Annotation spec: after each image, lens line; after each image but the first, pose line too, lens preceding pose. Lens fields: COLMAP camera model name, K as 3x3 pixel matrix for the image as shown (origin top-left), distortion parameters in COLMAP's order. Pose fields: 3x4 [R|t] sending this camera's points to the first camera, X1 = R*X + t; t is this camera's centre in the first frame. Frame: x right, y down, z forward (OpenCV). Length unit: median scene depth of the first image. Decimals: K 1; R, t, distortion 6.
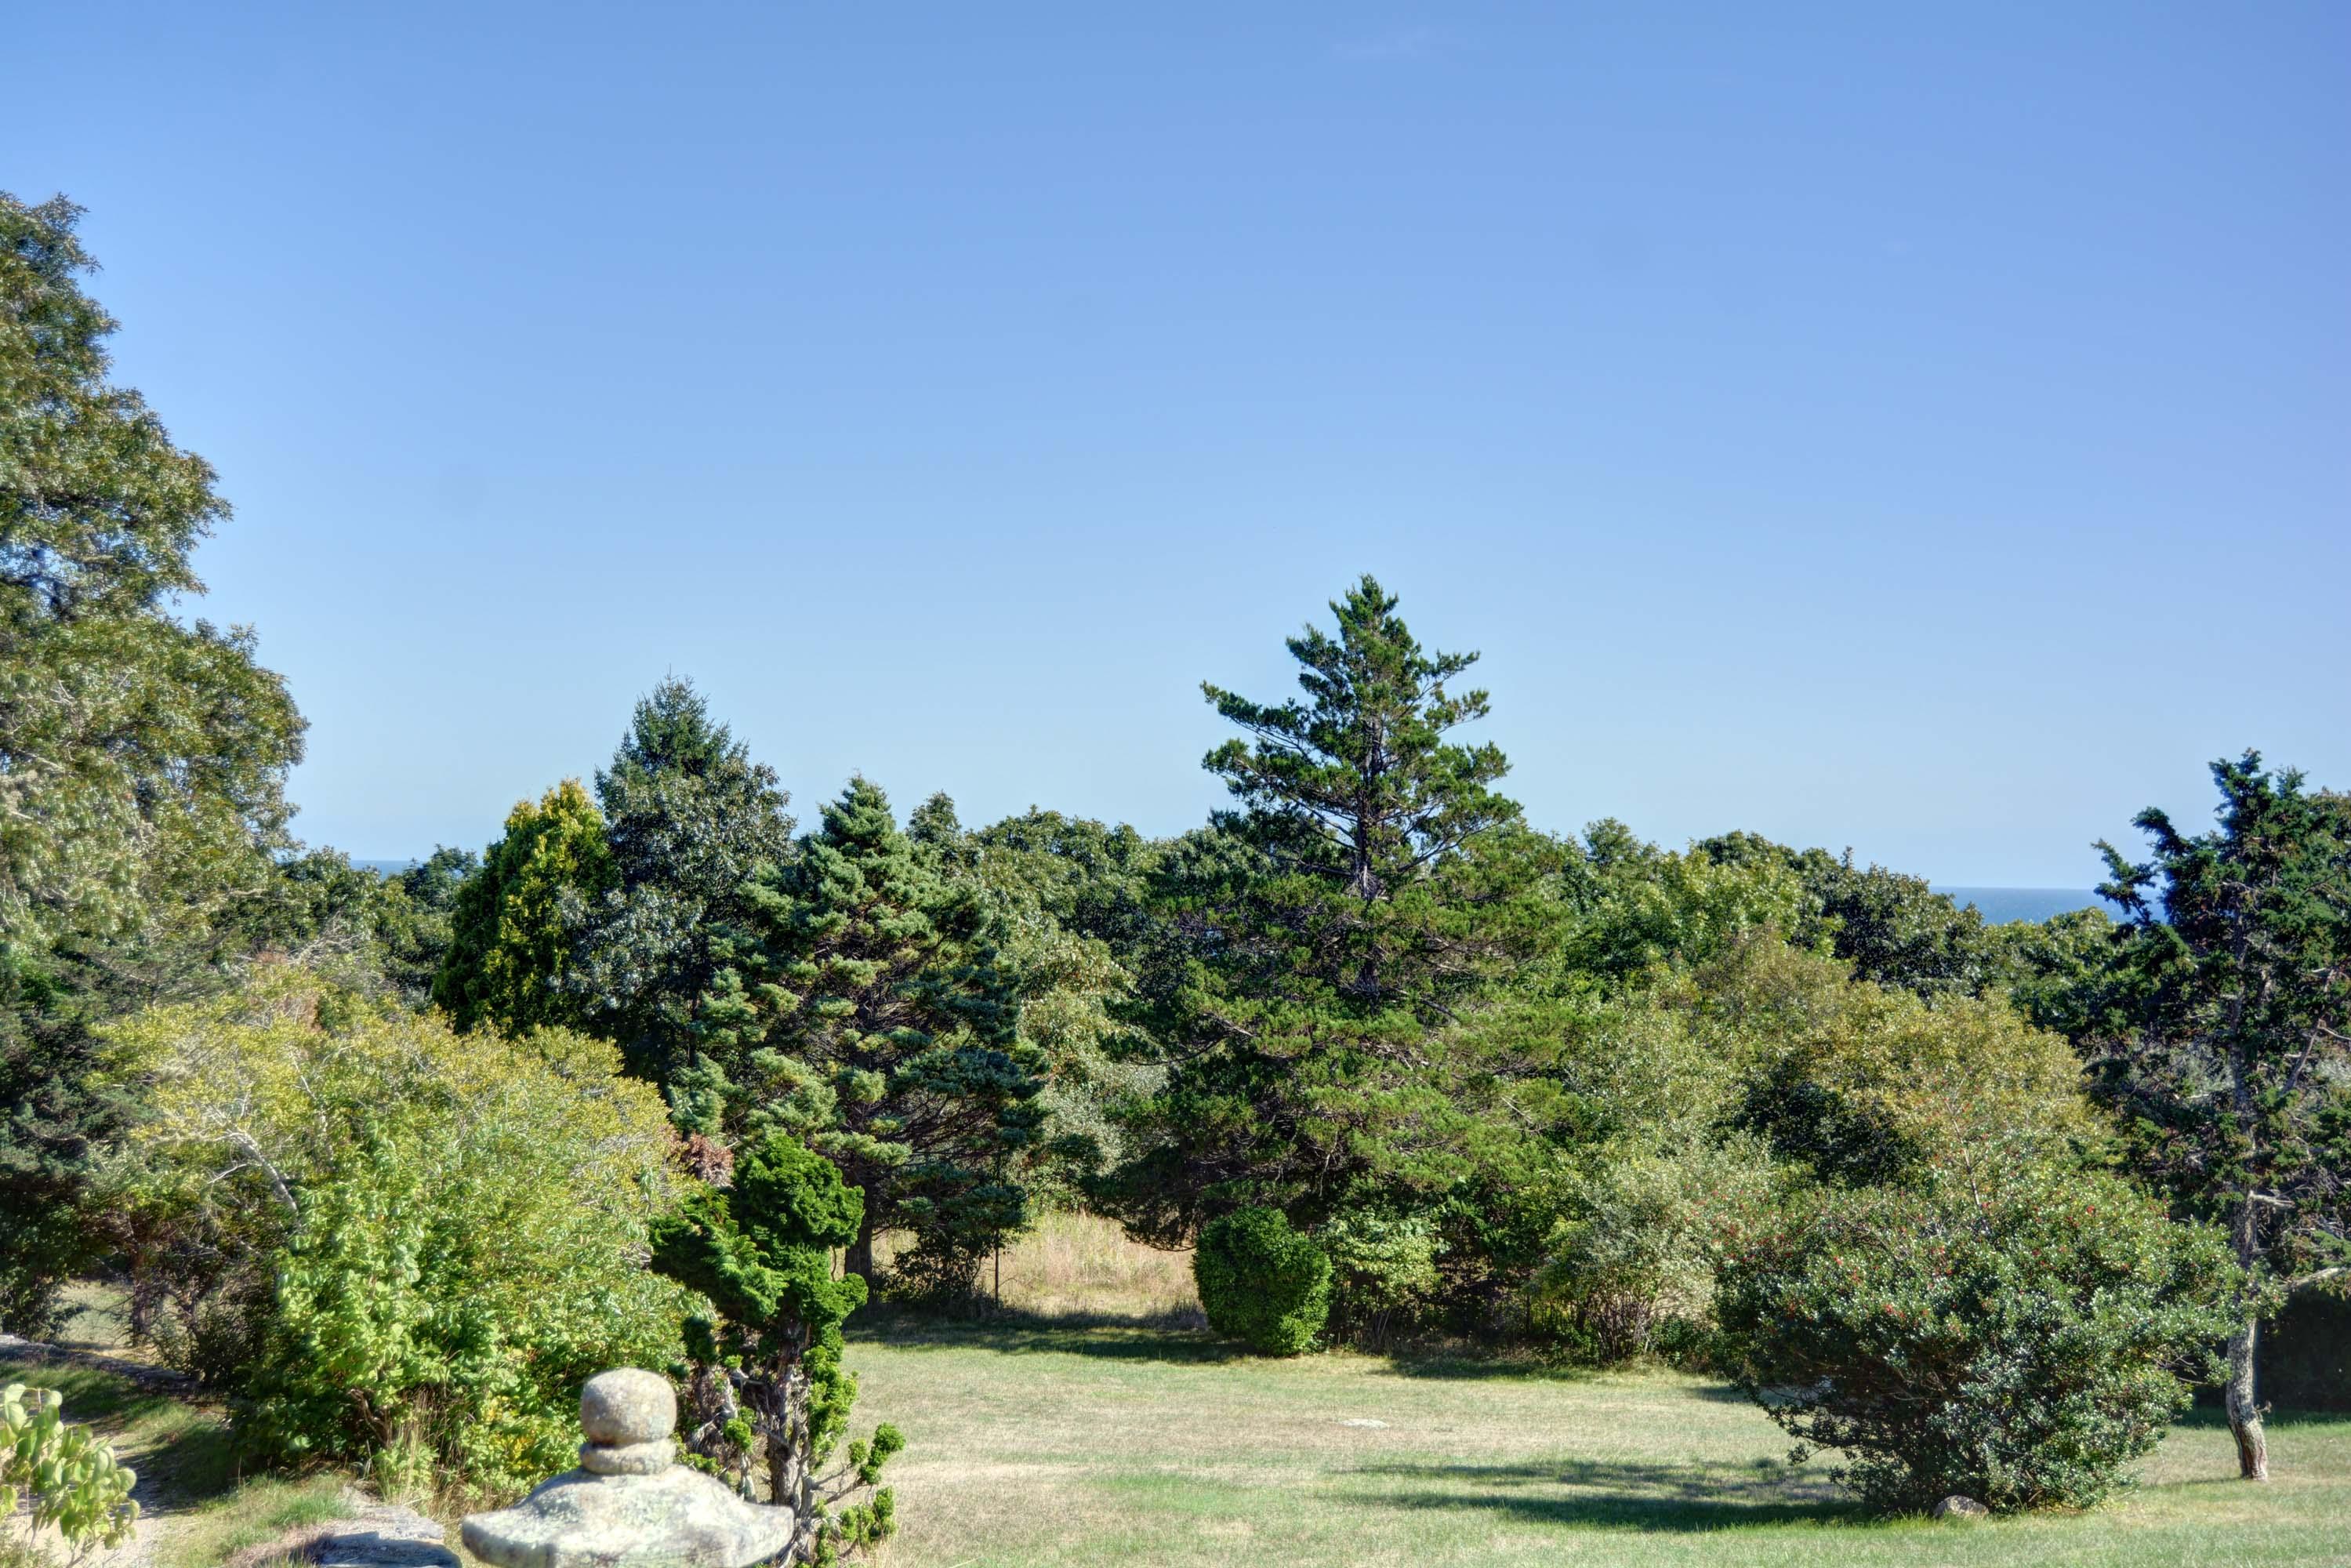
lens RADIAL K [[2323.0, 0, 1176.4], [0, 2323.0, 778.7], [0, 0, 1]] dist [-0.020196, 0.000000]
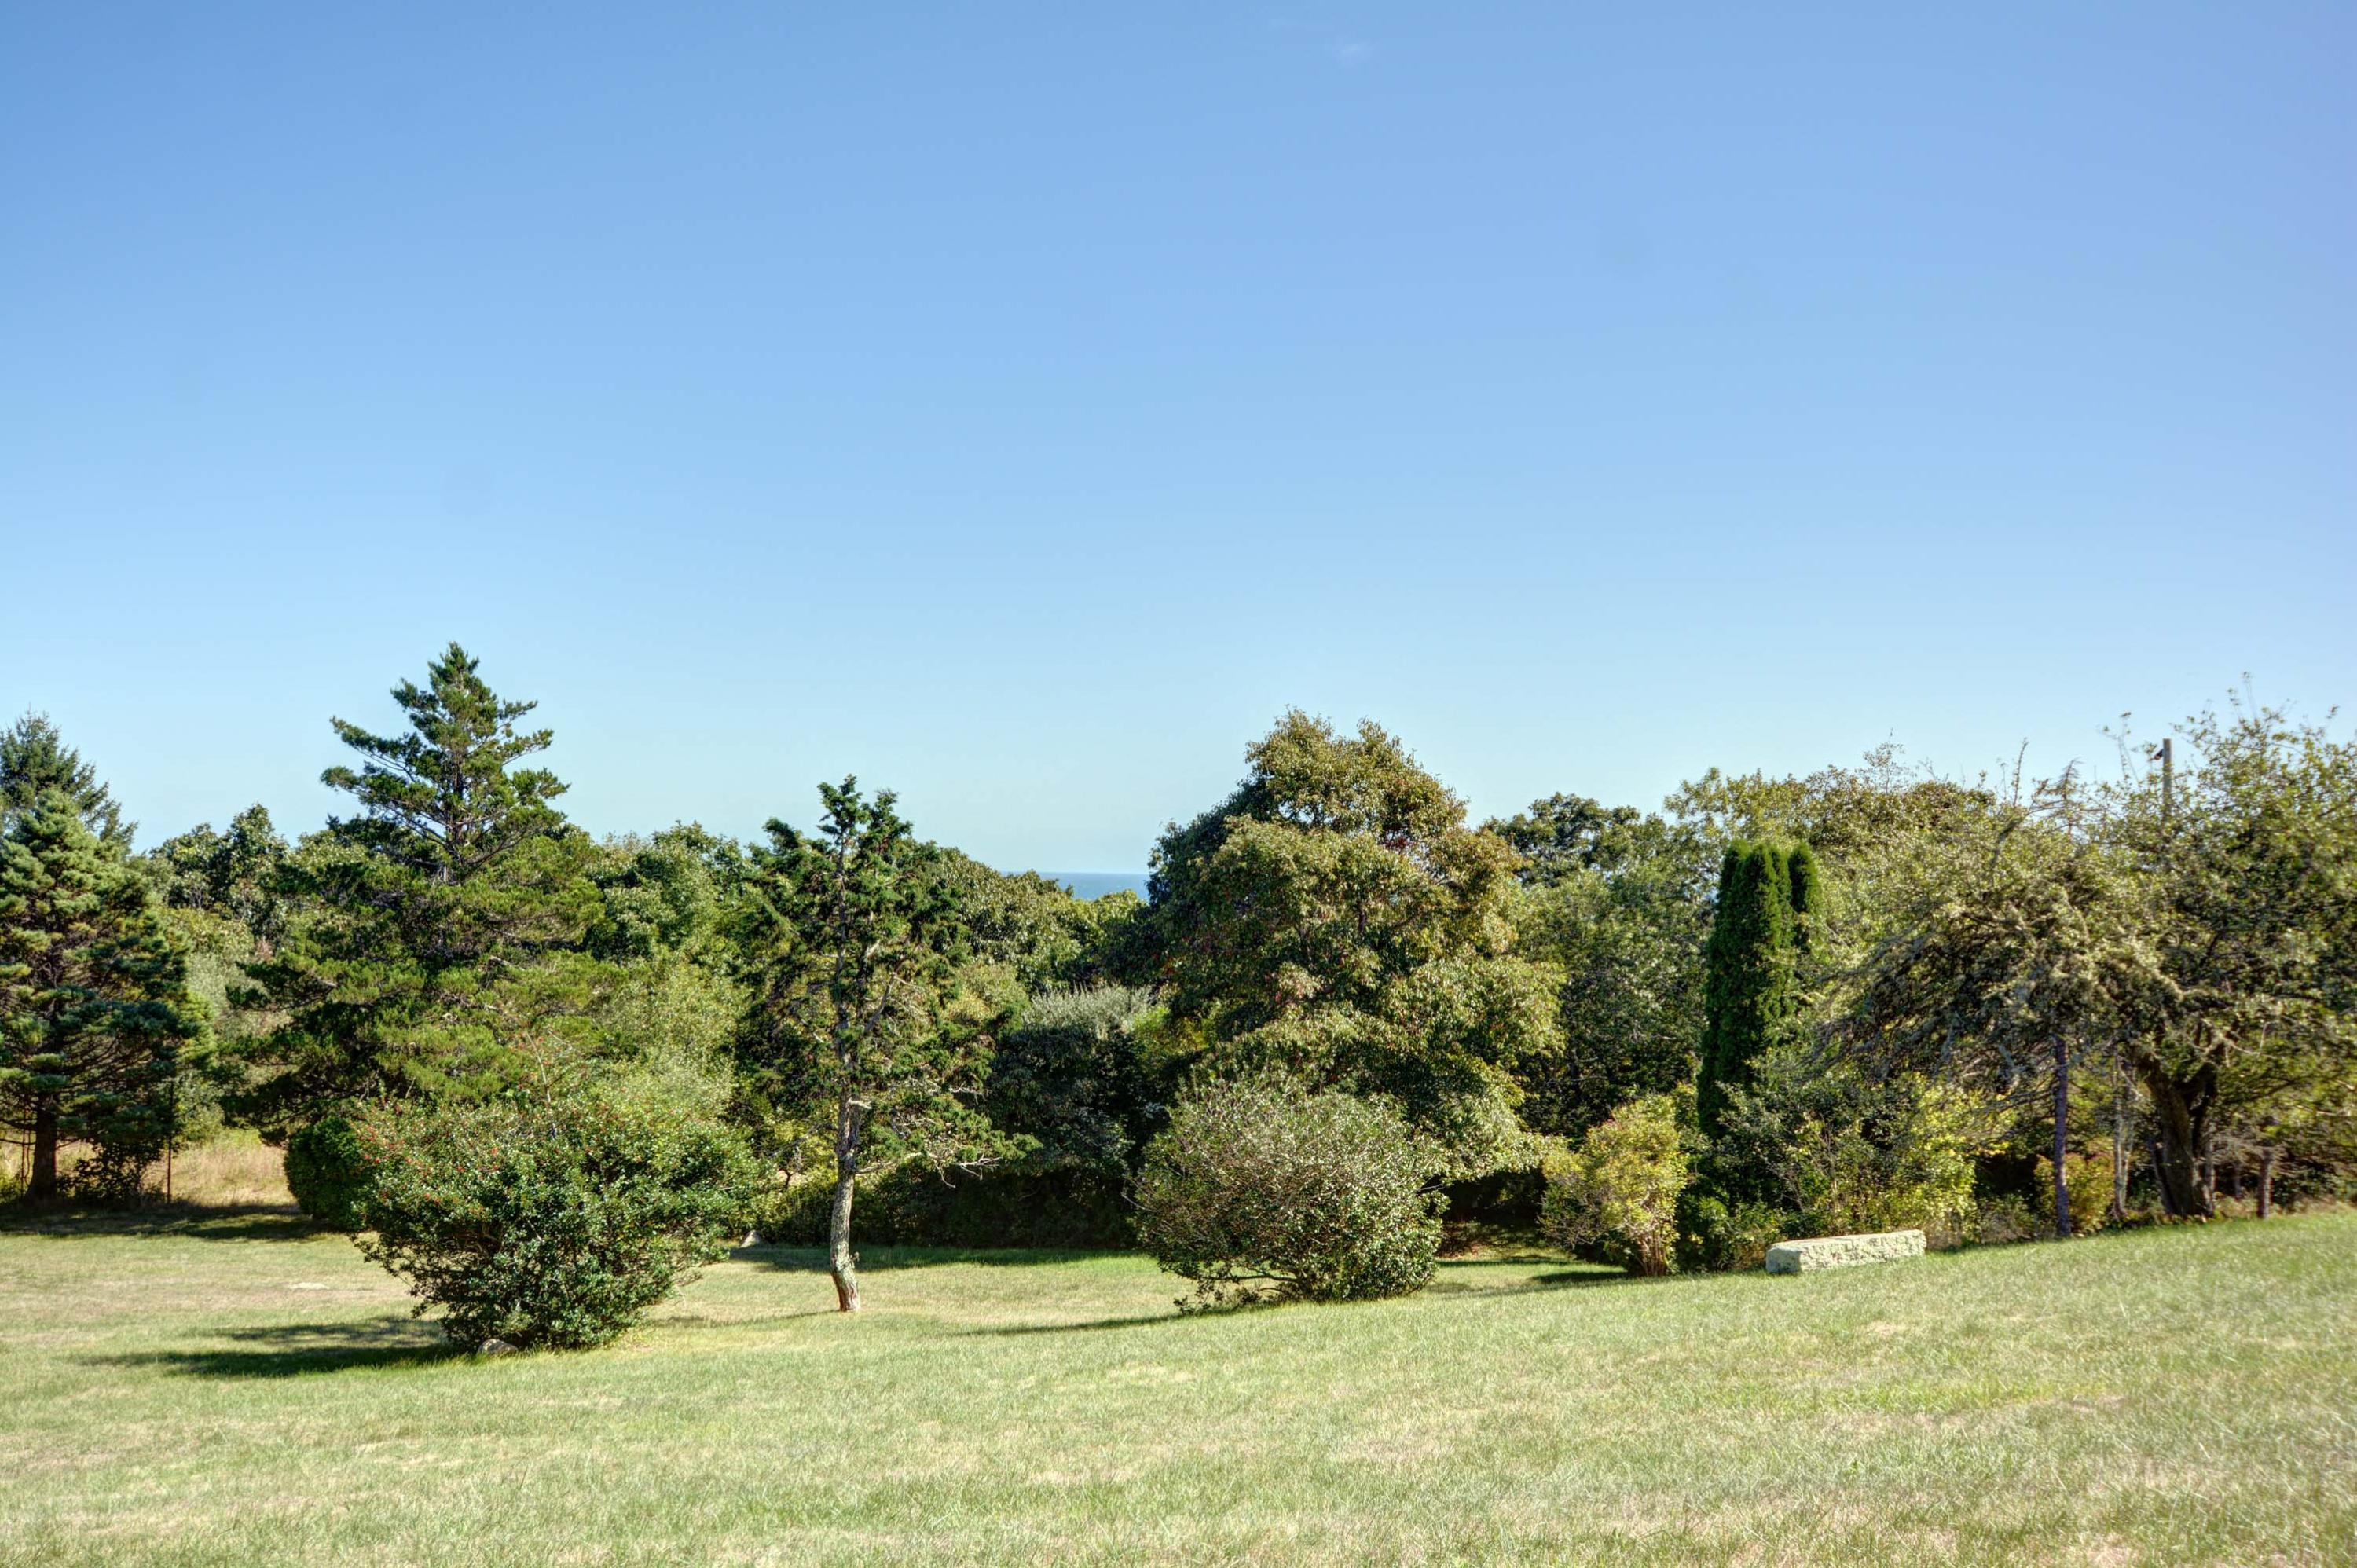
lens RADIAL K [[1604.3, 0, 1178.4], [0, 1604.3, 778.4], [0, 0, 1]] dist [0.003992, 0.000319]
pose [[0.987049, 0.010468, 0.160074, 0.343550], [-0.008260, 0.999861, -0.014452, 0.000731], [-0.160203, 0.012943, 0.986999, 0.019975]]
